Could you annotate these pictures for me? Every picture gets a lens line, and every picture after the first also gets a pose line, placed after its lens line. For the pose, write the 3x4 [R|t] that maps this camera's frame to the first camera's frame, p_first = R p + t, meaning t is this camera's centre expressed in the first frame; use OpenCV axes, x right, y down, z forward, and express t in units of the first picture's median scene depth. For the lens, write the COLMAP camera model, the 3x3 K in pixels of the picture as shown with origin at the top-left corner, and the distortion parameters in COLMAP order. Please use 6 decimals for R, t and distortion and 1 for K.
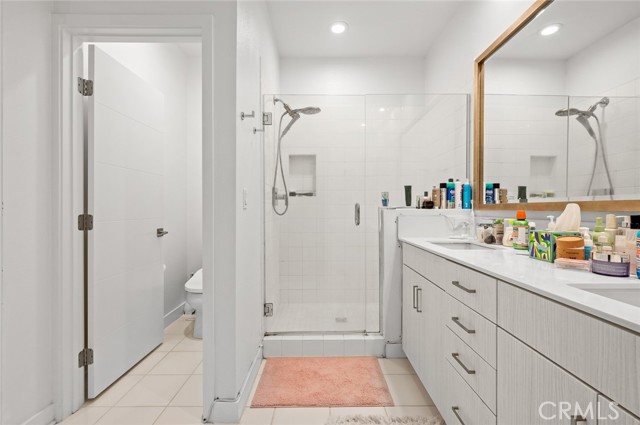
lens RADIAL K [[286.9, 0, 321.1], [0, 286.9, 210.9], [0, 0, 1]] dist [0.000260, 0.000855]
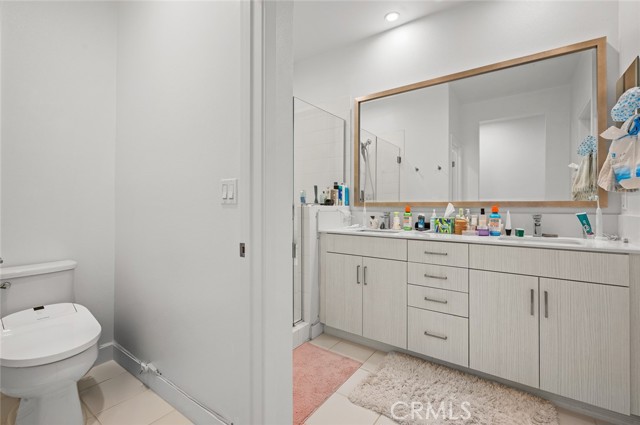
lens RADIAL K [[286.9, 0, 323.5], [0, 286.9, 204.1], [0, 0, 1]] dist [0.000260, 0.000855]
pose [[0.587605, 0.008741, 0.809100, -0.650824], [0.002488, 0.999917, -0.012609, 0.002619], [-0.809144, 0.009423, 0.587535, 0.305930]]
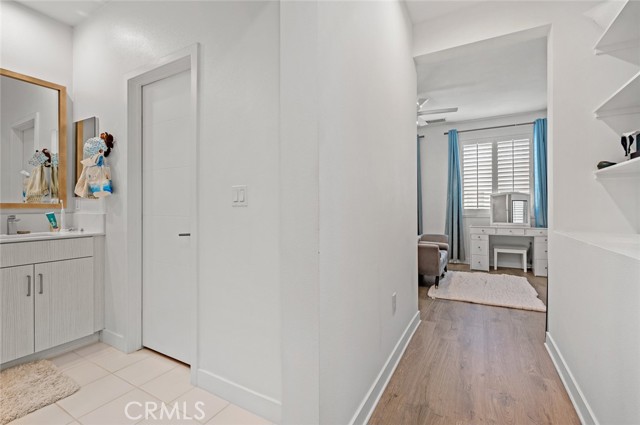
lens RADIAL K [[286.9, 0, 320.0], [0, 286.9, 206.2], [0, 0, 1]] dist [0.000260, 0.000855]
pose [[-0.872026, 0.004016, 0.489443, -0.955336], [0.005720, 0.999982, 0.001987, -0.000491], [-0.489426, 0.004533, -0.872033, 0.621481]]
